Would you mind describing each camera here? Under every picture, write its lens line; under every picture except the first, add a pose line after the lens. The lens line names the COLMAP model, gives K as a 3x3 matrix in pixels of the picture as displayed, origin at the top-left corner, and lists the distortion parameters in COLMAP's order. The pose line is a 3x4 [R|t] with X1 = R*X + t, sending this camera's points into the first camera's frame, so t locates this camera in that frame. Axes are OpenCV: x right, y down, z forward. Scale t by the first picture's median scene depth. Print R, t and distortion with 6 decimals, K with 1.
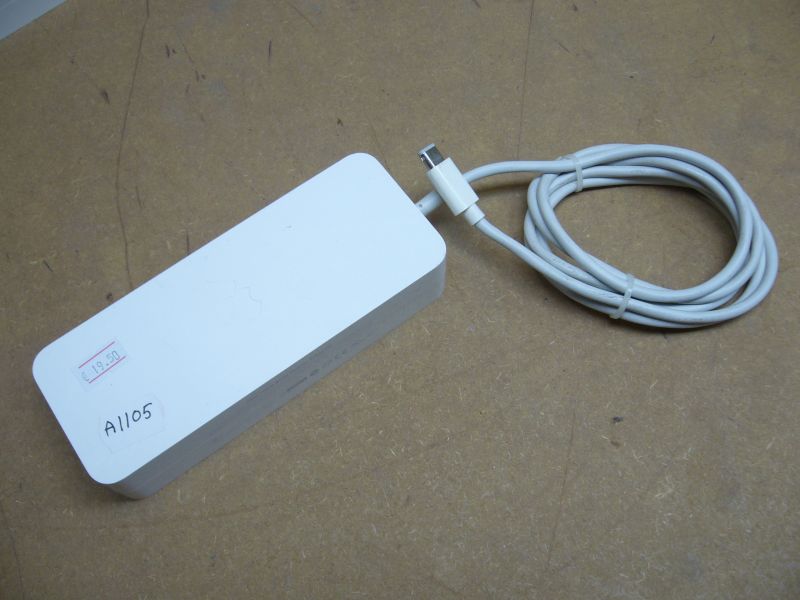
lens RADIAL K [[844.7, 0, 400.1], [0, 844.7, 299.6], [0, 0, 1]] dist [-0.076176, 0.000000]
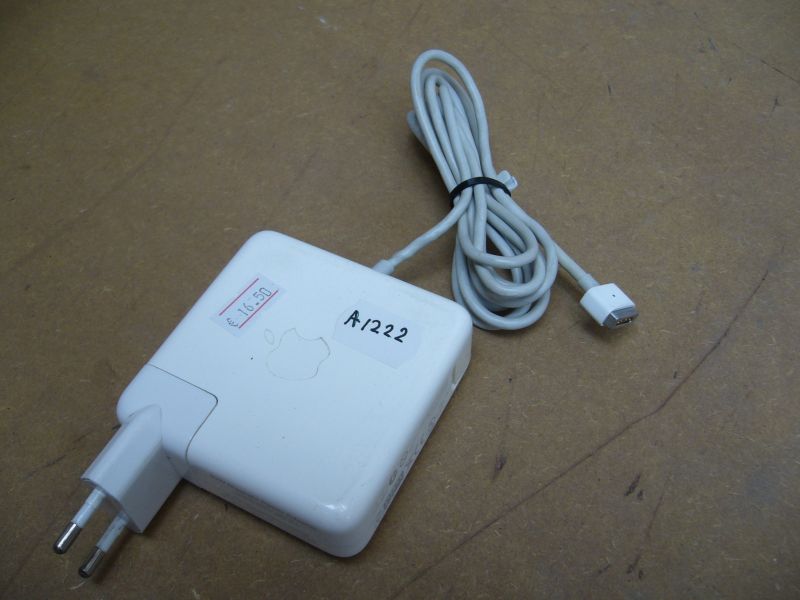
lens RADIAL K [[844.7, 0, 411.6], [0, 844.7, 298.3], [0, 0, 1]] dist [-0.076176, 0.000000]
pose [[0.587602, 0.655625, -0.474214, -0.184577], [-0.732906, 0.679603, 0.031437, -0.299093], [0.342888, 0.329082, 0.879848, 0.411457]]
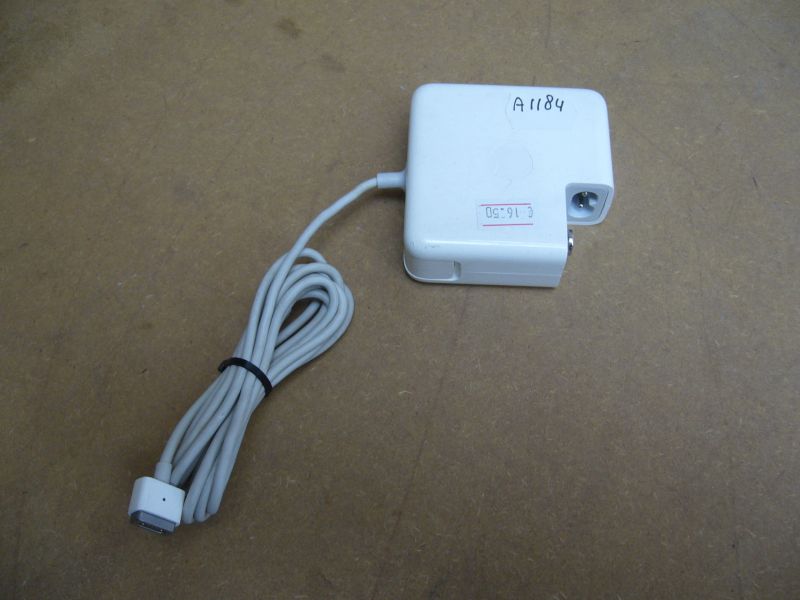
lens RADIAL K [[844.7, 0, 408.6], [0, 844.7, 299.9], [0, 0, 1]] dist [-0.076176, 0.000000]
pose [[0.688372, 0.662668, -0.294982, -0.513552], [-0.676576, 0.733203, 0.068253, -0.305244], [0.261511, 0.152594, 0.953062, 0.314166]]
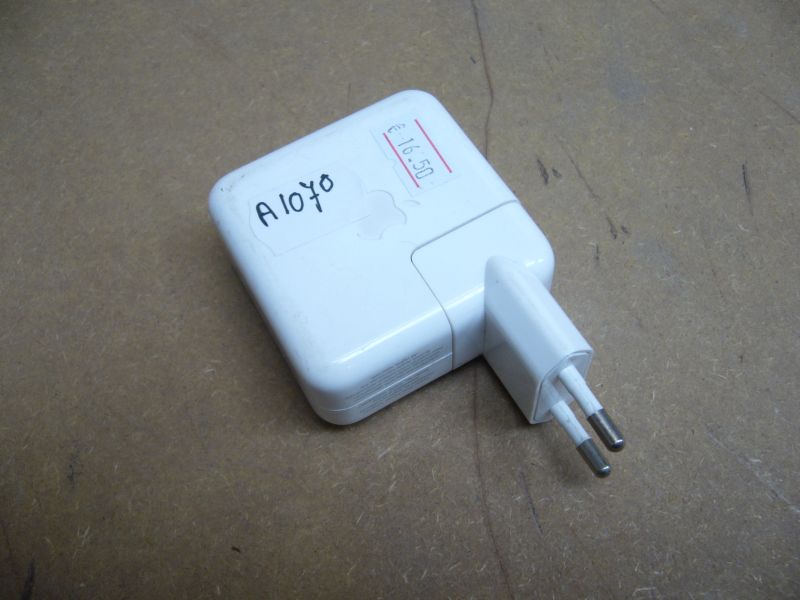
lens RADIAL K [[844.7, 0, 399.2], [0, 844.7, 303.4], [0, 0, 1]] dist [-0.076176, 0.000000]
pose [[0.998546, 0.049457, -0.021443, -0.359343], [-0.050460, 0.997521, -0.049046, -0.193088], [0.018965, 0.050057, 0.998566, 0.502462]]
